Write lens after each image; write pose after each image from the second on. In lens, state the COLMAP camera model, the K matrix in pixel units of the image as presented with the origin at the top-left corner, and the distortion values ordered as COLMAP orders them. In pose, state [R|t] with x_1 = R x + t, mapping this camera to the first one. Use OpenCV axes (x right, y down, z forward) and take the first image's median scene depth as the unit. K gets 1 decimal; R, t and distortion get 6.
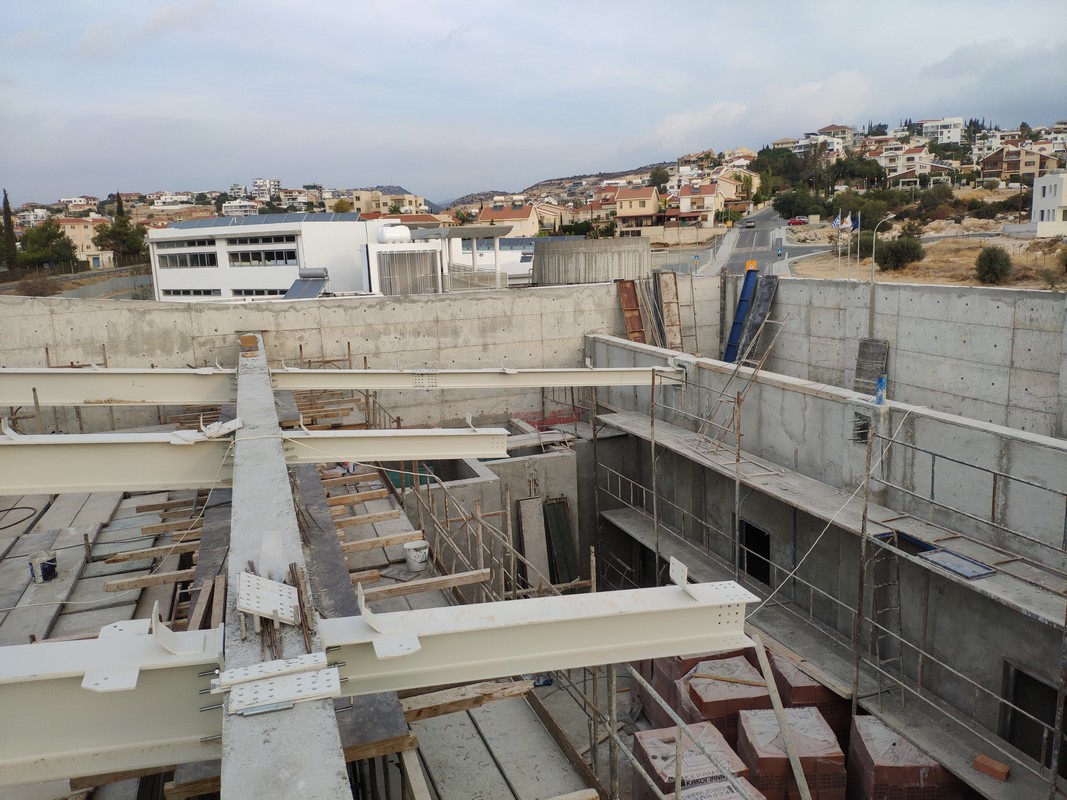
lens RADIAL K [[836.9, 0, 540.7], [0, 836.9, 398.1], [0, 0, 1]] dist [0.148229, -0.251652]
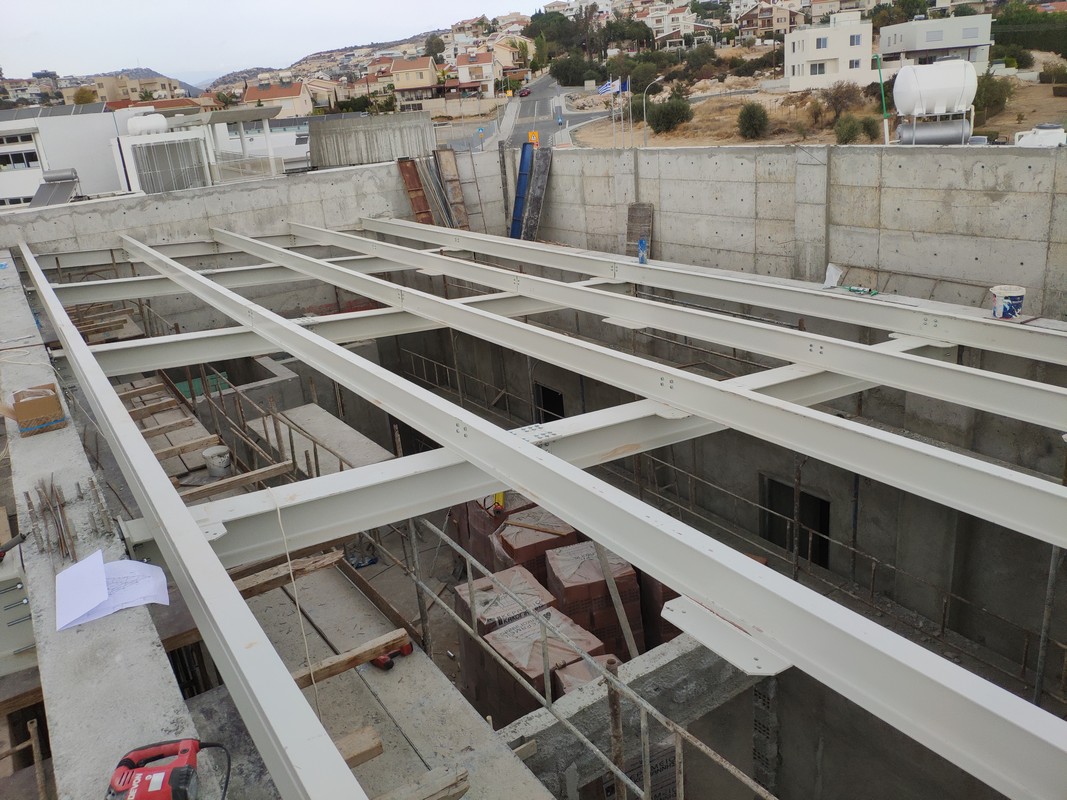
lens RADIAL K [[842.2, 0, 540.6], [0, 842.2, 387.2], [0, 0, 1]] dist [0.074085, -0.154497]
pose [[0.968651, -0.126234, 0.213963, 0.003876], [0.098048, 0.985621, 0.137615, 0.000396], [-0.228258, -0.112323, 0.967100, -0.009387]]
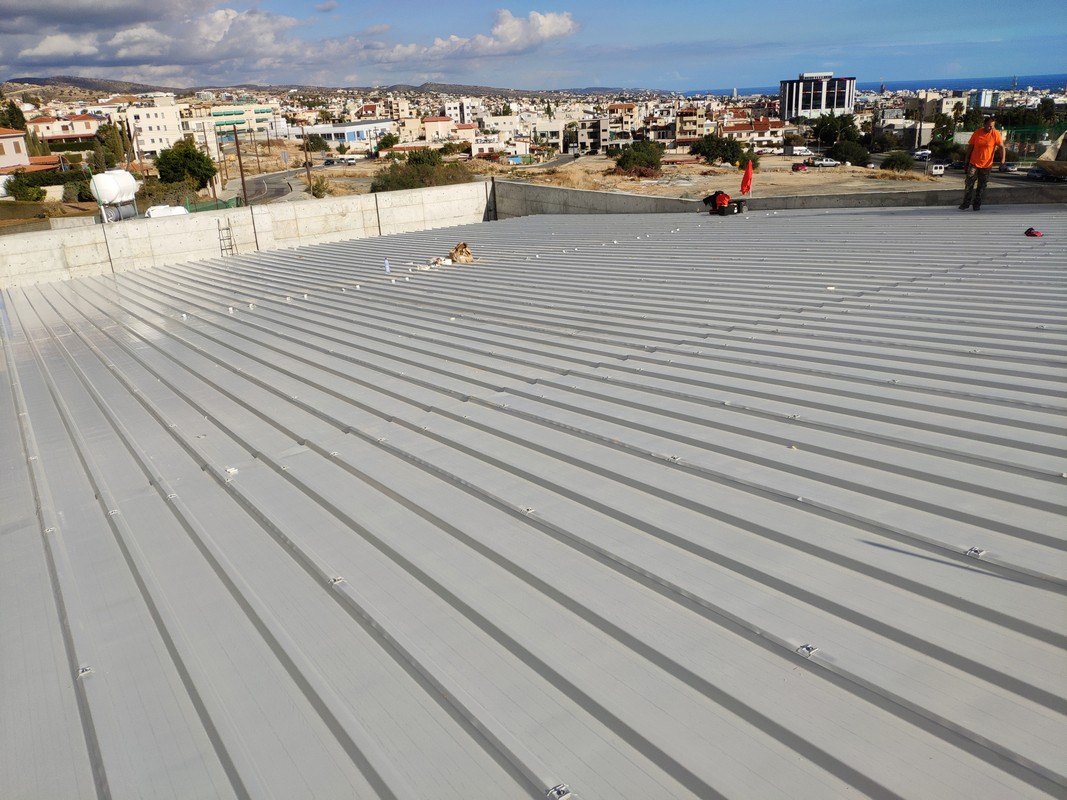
lens RADIAL K [[836.9, 0, 540.7], [0, 836.9, 398.1], [0, 0, 1]] dist [0.148229, -0.251652]
pose [[-0.224135, -0.288329, 0.930929, -0.534906], [0.246992, 0.907239, 0.340459, -0.068750], [-0.942740, 0.306241, -0.132129, 0.198582]]
